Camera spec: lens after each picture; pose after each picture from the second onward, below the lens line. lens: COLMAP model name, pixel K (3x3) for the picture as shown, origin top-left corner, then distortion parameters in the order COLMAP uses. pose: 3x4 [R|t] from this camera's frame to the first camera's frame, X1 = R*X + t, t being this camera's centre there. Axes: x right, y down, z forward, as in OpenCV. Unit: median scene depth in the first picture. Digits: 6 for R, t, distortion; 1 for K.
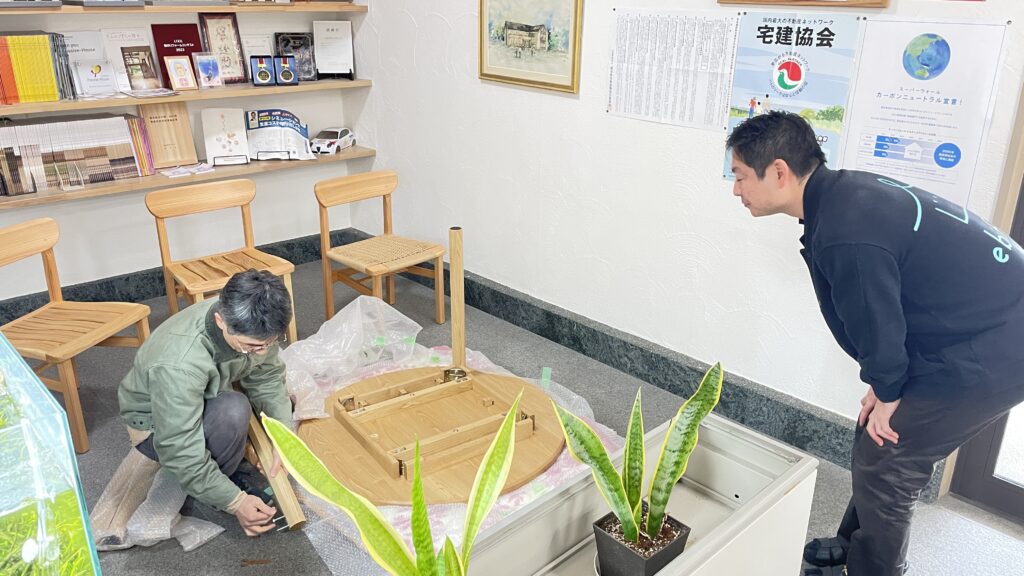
lens RADIAL K [[769.5, 0, 509.0], [0, 769.5, 292.8], [0, 0, 1]] dist [0.080705, -0.102638]
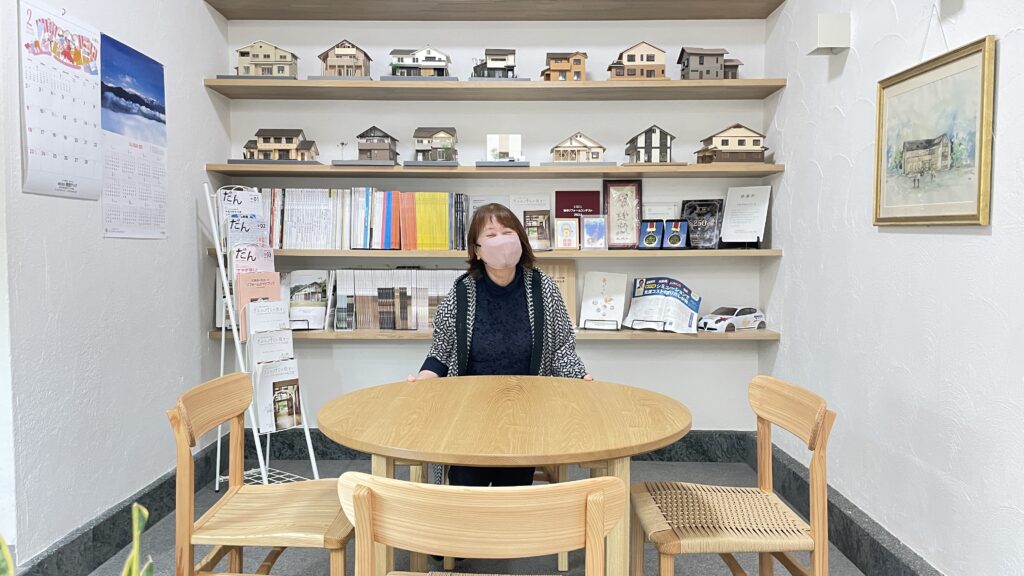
lens RADIAL K [[769.5, 0, 507.5], [0, 769.5, 292.8], [0, 0, 1]] dist [0.080705, -0.102638]
pose [[0.721326, 0.036183, -0.691650, 0.243441], [-0.245378, 0.947210, -0.206354, 0.013705], [0.647671, 0.318565, 0.692126, 0.341017]]
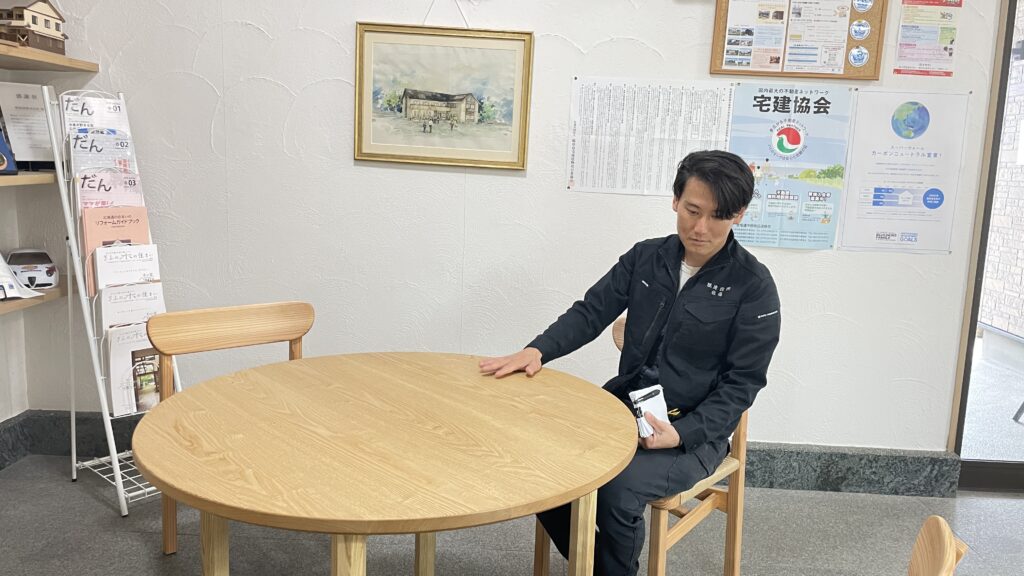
lens RADIAL K [[769.5, 0, 511.0], [0, 769.5, 285.2], [0, 0, 1]] dist [0.080705, -0.102638]
pose [[0.708849, -0.095046, 0.698927, -0.537431], [0.224365, 0.969798, -0.095669, -0.053363], [-0.668725, 0.224629, 0.708765, 0.424578]]
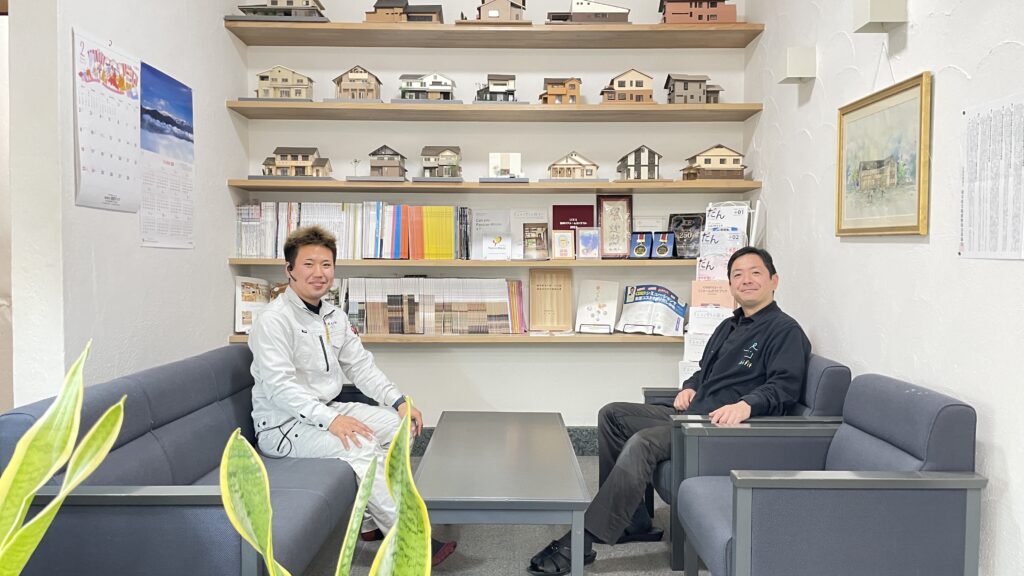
lens RADIAL K [[769.5, 0, 521.0], [0, 769.5, 291.4], [0, 0, 1]] dist [0.080705, -0.102638]
pose [[0.736841, 0.021255, -0.675732, 0.298446], [-0.239289, 0.943004, -0.231267, 0.045465], [0.632302, 0.332102, 0.699930, 0.279923]]
